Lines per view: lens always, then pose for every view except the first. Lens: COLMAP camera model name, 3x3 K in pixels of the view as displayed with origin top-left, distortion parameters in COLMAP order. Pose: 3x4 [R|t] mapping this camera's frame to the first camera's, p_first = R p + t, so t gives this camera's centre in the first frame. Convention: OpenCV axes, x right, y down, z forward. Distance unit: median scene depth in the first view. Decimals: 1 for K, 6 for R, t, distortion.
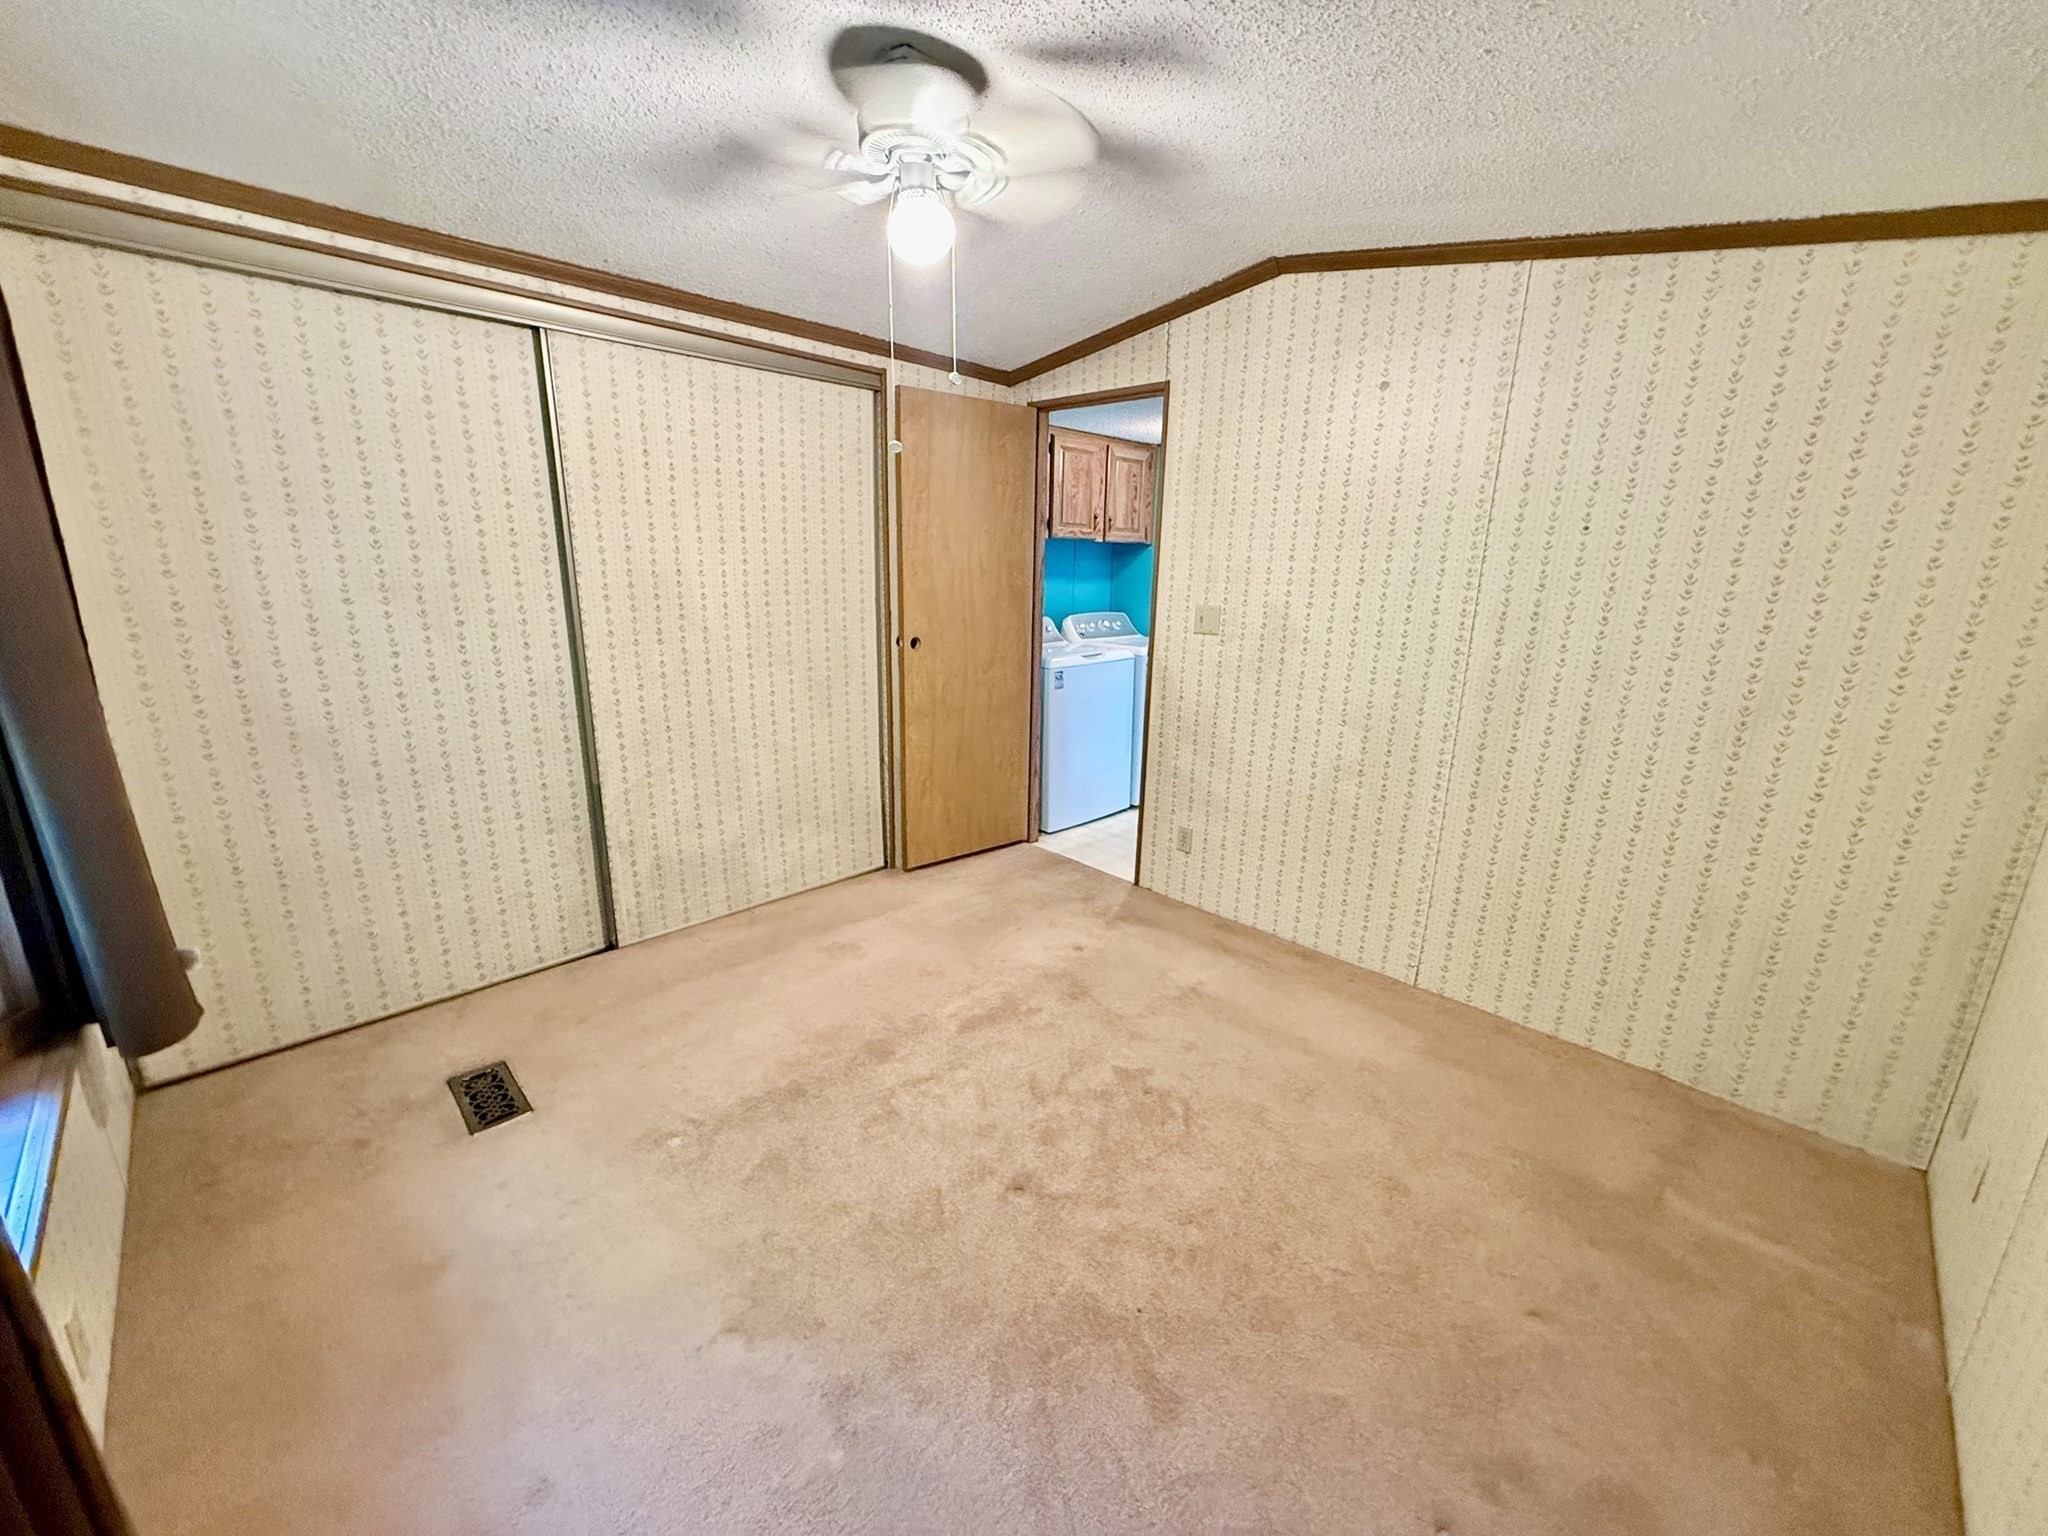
lens RADIAL K [[814.6, 0, 1022.1], [0, 814.6, 765.8], [0, 0, 1]] dist [0.000207, -0.000066]
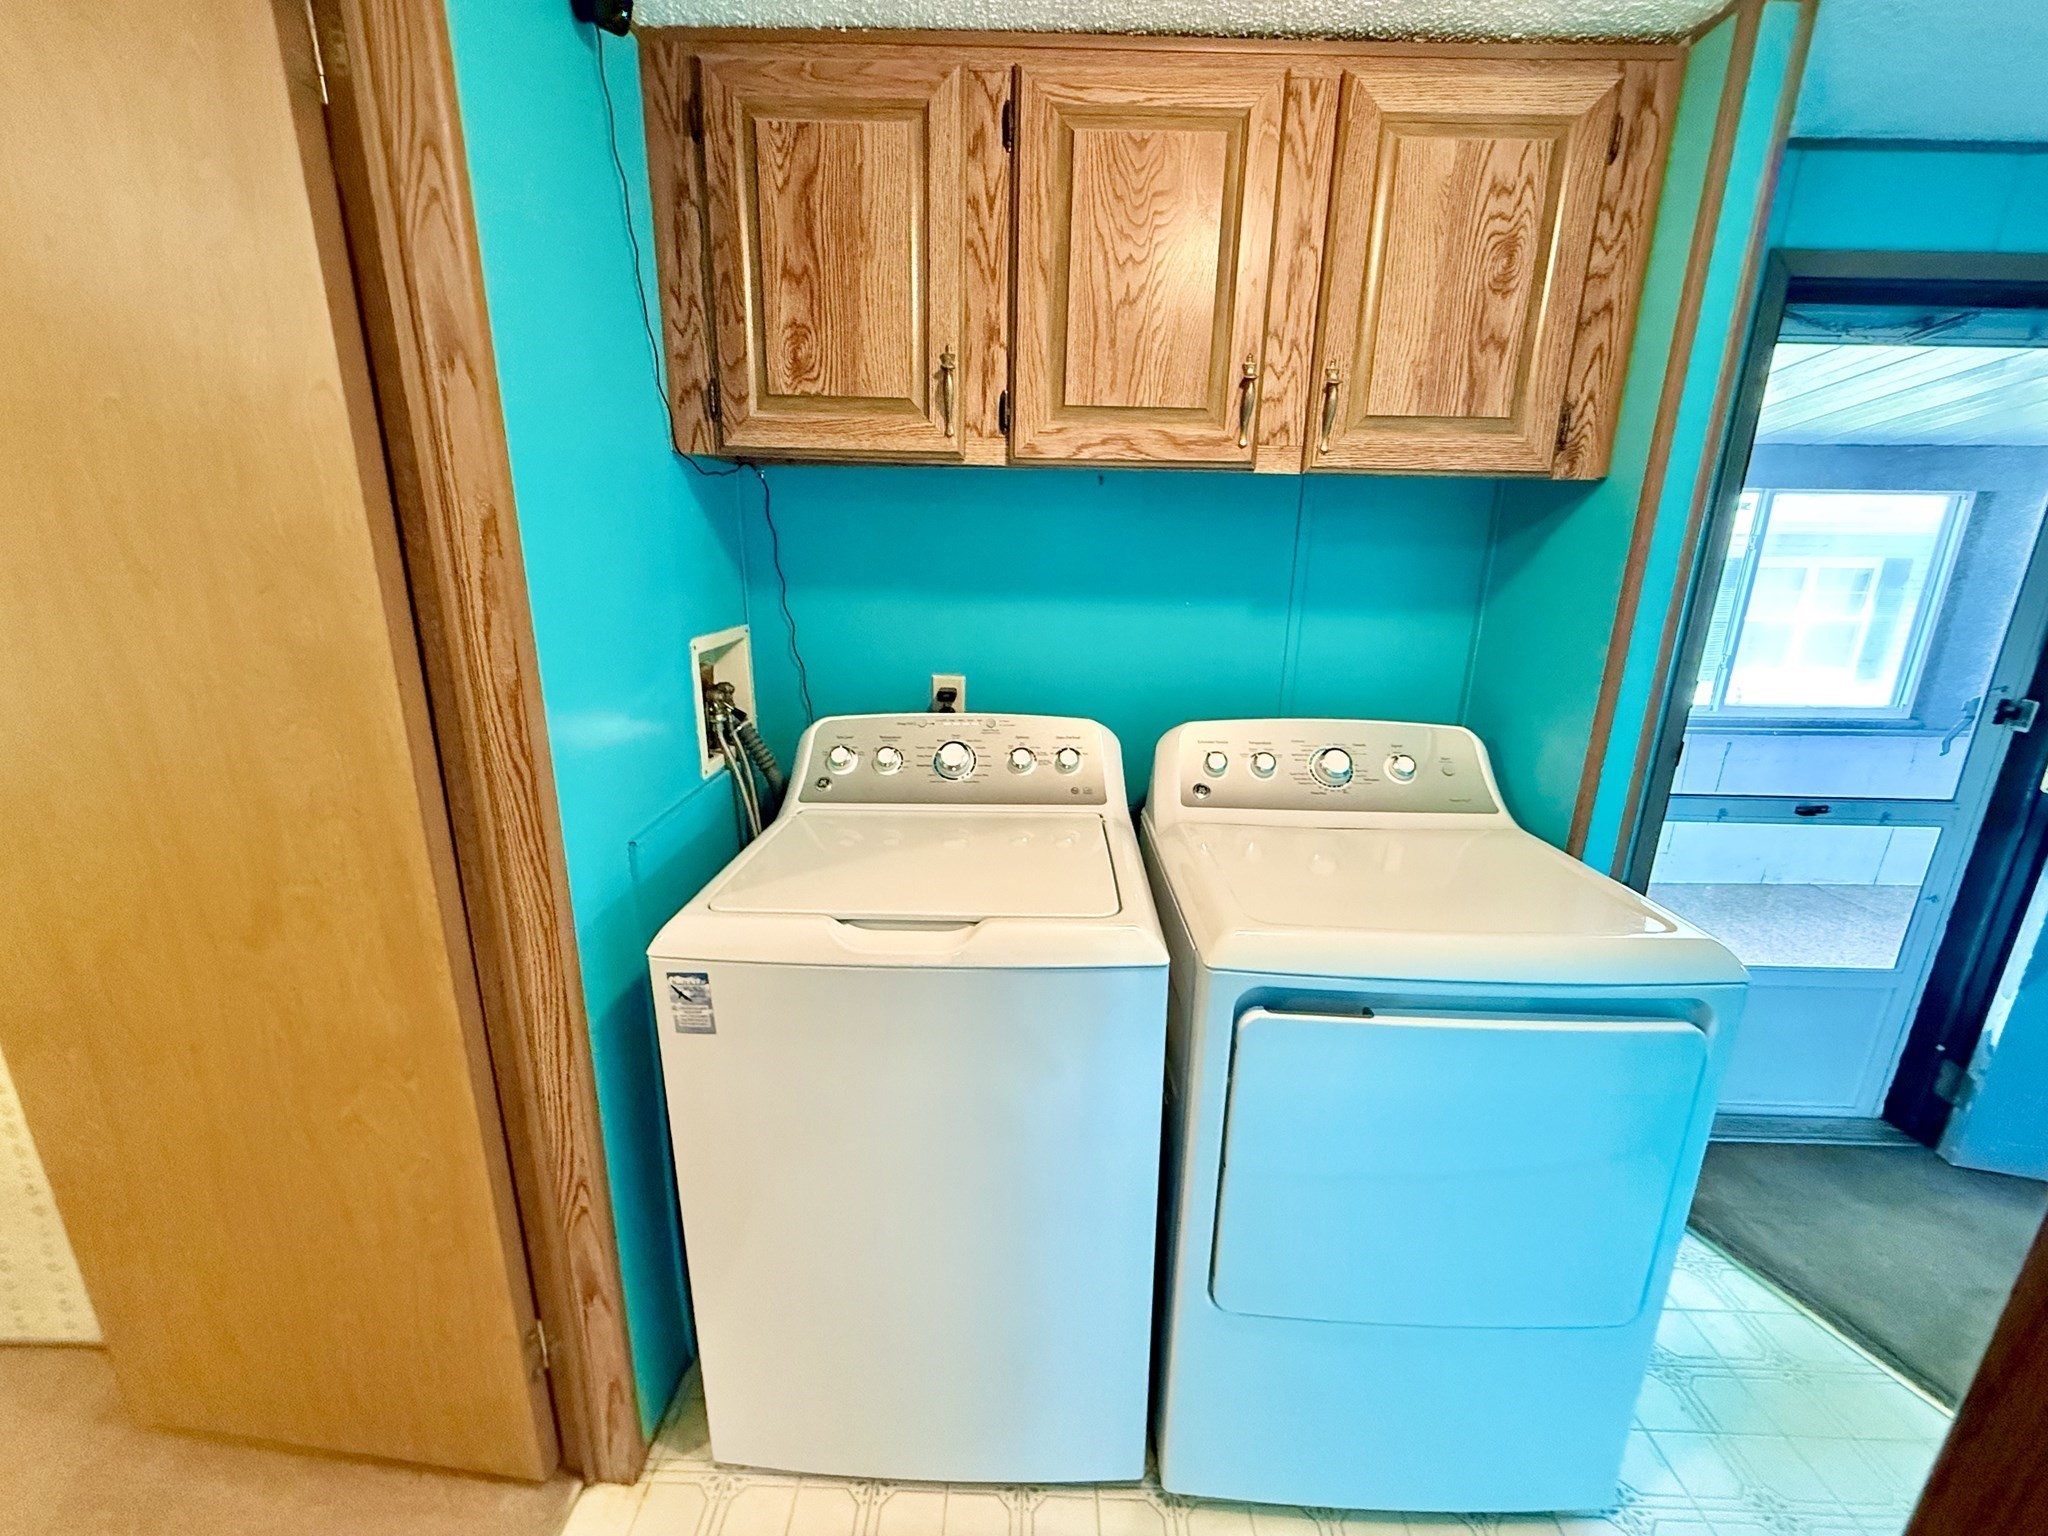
lens RADIAL K [[814.6, 0, 1022.1], [0, 814.6, 765.8], [0, 0, 1]] dist [0.000207, -0.000066]
pose [[0.694995, 0.173617, -0.697739, 0.240857], [-0.176292, 0.981935, 0.068734, -0.182051], [0.697067, 0.075236, 0.713047, 0.750646]]
